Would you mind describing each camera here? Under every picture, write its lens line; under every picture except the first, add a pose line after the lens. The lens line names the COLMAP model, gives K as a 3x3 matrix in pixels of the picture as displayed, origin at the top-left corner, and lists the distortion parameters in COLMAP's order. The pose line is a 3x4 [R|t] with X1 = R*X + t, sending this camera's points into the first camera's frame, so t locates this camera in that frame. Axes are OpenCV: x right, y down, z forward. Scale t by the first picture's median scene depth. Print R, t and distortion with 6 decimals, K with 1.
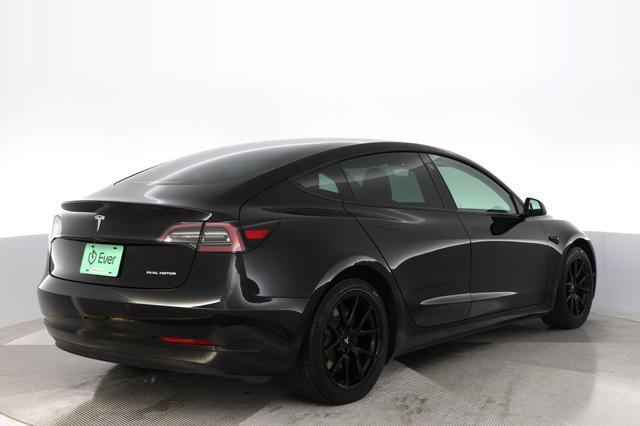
lens RADIAL K [[612.0, 0, 320.0], [0, 612.0, 213.0], [0, 0, 1]] dist [0.005286, -0.000493]
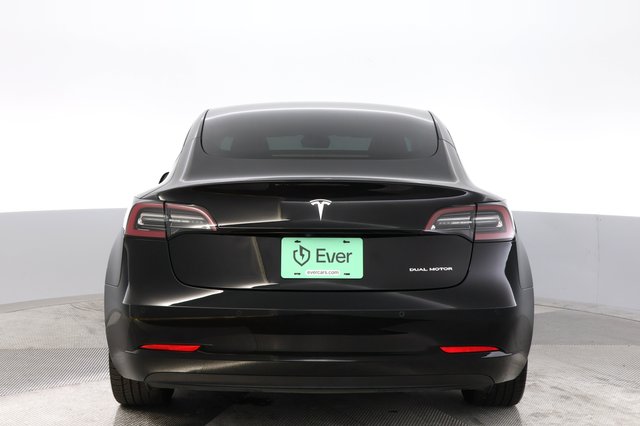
lens RADIAL K [[612.0, 0, 320.0], [0, 612.0, 213.0], [0, 0, 1]] dist [0.005286, -0.000493]
pose [[0.873150, -0.036735, 0.486065, -0.742420], [0.009975, 0.998294, 0.057530, -0.023279], [-0.487349, -0.045384, 0.872027, 0.352742]]
